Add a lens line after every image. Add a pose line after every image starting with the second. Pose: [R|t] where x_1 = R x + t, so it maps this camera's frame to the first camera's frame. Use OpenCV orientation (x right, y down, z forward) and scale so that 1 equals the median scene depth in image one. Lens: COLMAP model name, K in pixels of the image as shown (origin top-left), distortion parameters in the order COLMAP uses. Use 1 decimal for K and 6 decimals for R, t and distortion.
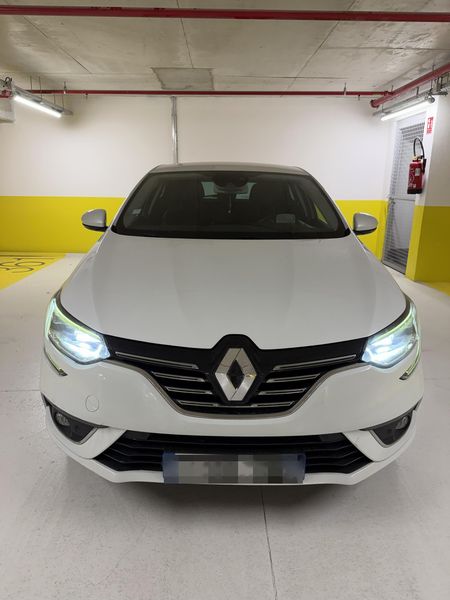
lens RADIAL K [[428.6, 0, 219.7], [0, 428.6, 298.6], [0, 0, 1]] dist [0.026821, -0.069202]
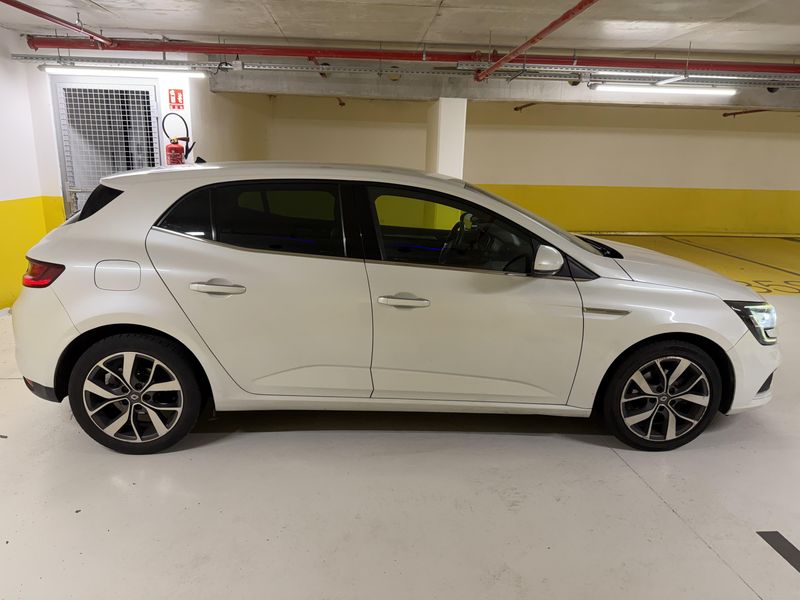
lens RADIAL K [[559.4, 0, 400.0], [0, 559.4, 300.0], [0, 0, 1]] dist [0.032482, -0.072851]
pose [[-0.080016, -0.252243, 0.964350, -0.889218], [0.239320, 0.934293, 0.264238, -0.326829], [-0.967638, 0.251932, -0.014391, 0.995336]]
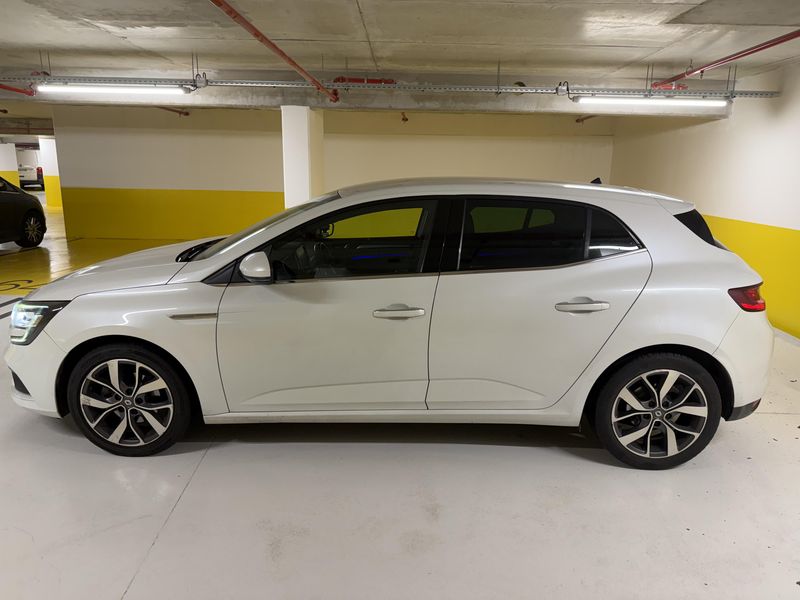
lens RADIAL K [[559.4, 0, 400.0], [0, 559.4, 300.0], [0, 0, 1]] dist [0.032482, -0.072851]
pose [[-0.007785, 0.210734, -0.977512, 0.921390], [-0.280637, 0.937796, 0.204407, -0.277930], [0.959782, 0.275918, 0.051839, 0.885793]]
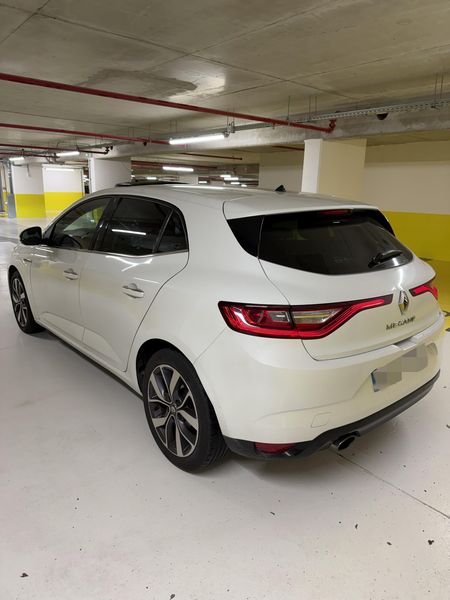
lens RADIAL K [[428.6, 0, 219.7], [0, 428.6, 298.6], [0, 0, 1]] dist [0.026821, -0.069202]
pose [[-0.762028, 0.123116, -0.635732, 0.535401], [-0.204198, 0.885980, 0.416344, -0.463229], [0.614505, 0.447081, -0.650002, 1.625292]]
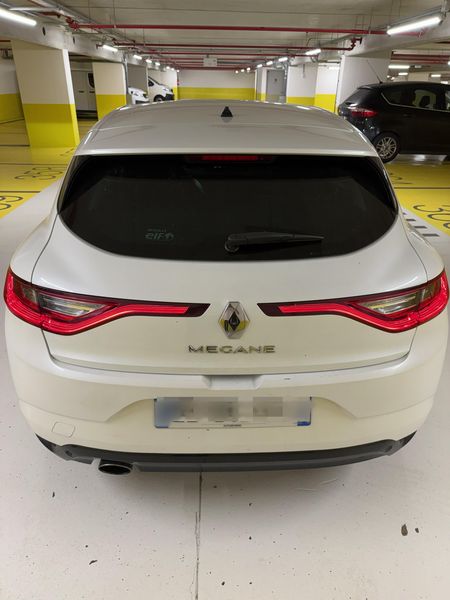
lens RADIAL K [[436.0, 0, 225.0], [0, 436.0, 300.0], [0, 0, 1]] dist [-0.000749, -0.011970]
pose [[-0.998964, -0.007984, -0.044794, 0.020546], [-0.035699, 0.747935, 0.662812, -0.522834], [0.028212, 0.663725, -0.747445, 1.665818]]
